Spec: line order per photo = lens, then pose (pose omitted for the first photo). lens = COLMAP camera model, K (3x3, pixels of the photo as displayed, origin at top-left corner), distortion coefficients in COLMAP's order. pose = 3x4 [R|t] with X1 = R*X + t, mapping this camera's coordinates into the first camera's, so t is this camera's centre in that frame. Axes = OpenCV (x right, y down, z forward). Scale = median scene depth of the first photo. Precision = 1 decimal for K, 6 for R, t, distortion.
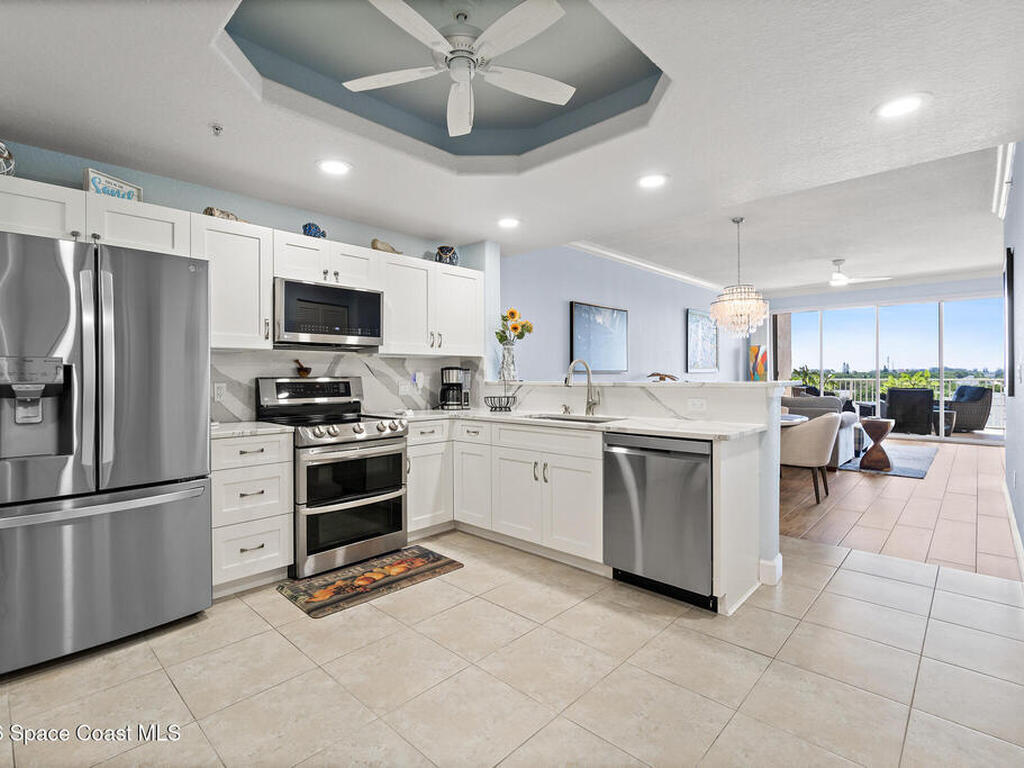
lens RADIAL K [[490.5, 0, 506.6], [0, 490.5, 375.4], [0, 0, 1]] dist [-0.000074, -0.000024]
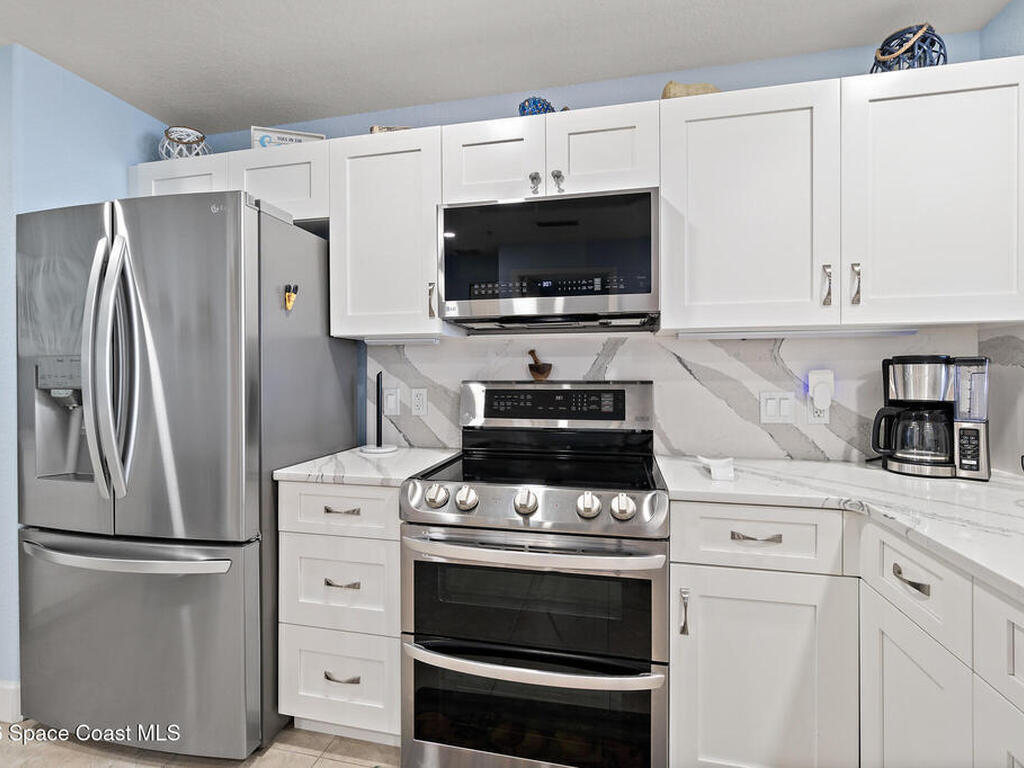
lens RADIAL K [[504.8, 0, 503.4], [0, 504.8, 375.3], [0, 0, 1]] dist [-0.001555, 0.000296]
pose [[0.503939, 0.003981, -0.863730, 0.070644], [-0.000213, 0.999990, 0.004485, -0.005540], [0.863739, -0.002076, 0.503934, 0.700620]]
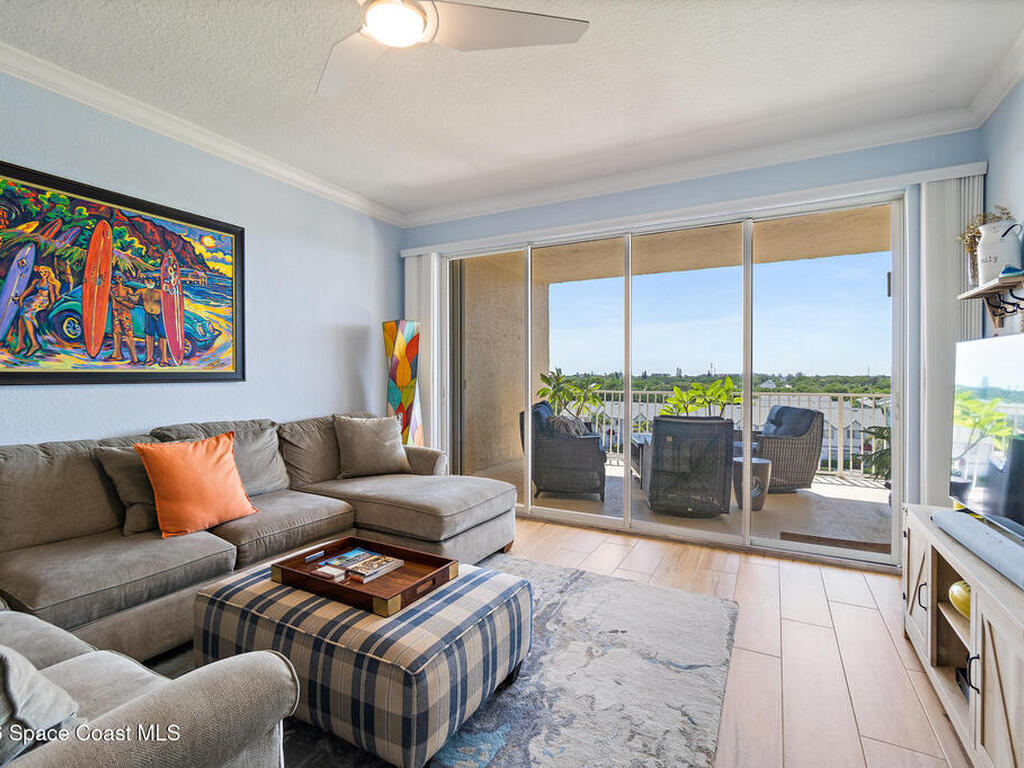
lens RADIAL K [[490.5, 0, 506.6], [0, 490.5, 375.4], [0, 0, 1]] dist [-0.000074, -0.000024]
pose [[0.966389, 0.012144, 0.256798, 1.520867], [-0.011727, 0.999926, -0.003154, -0.028001], [-0.256818, 0.000037, 0.966460, 1.691911]]
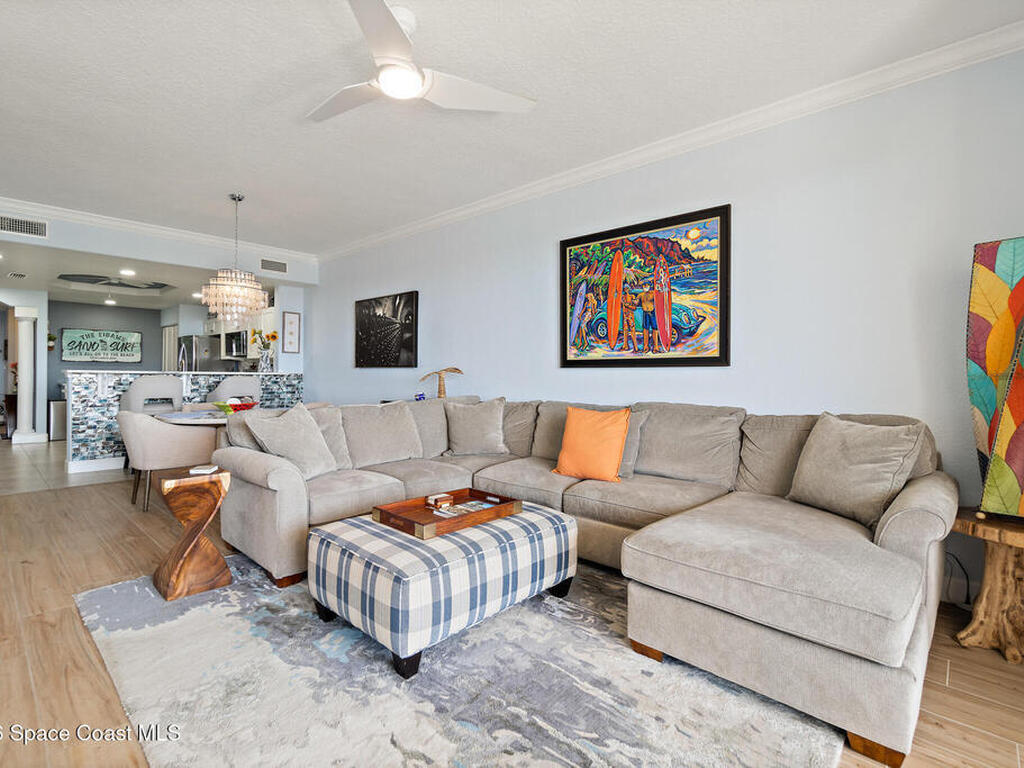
lens RADIAL K [[504.8, 0, 503.4], [0, 504.8, 375.3], [0, 0, 1]] dist [-0.001555, 0.000296]
pose [[0.007960, 0.010954, -0.999908, 2.173854], [-0.008707, 0.999903, 0.010885, -0.003743], [0.999930, 0.008619, 0.008055, 2.302350]]
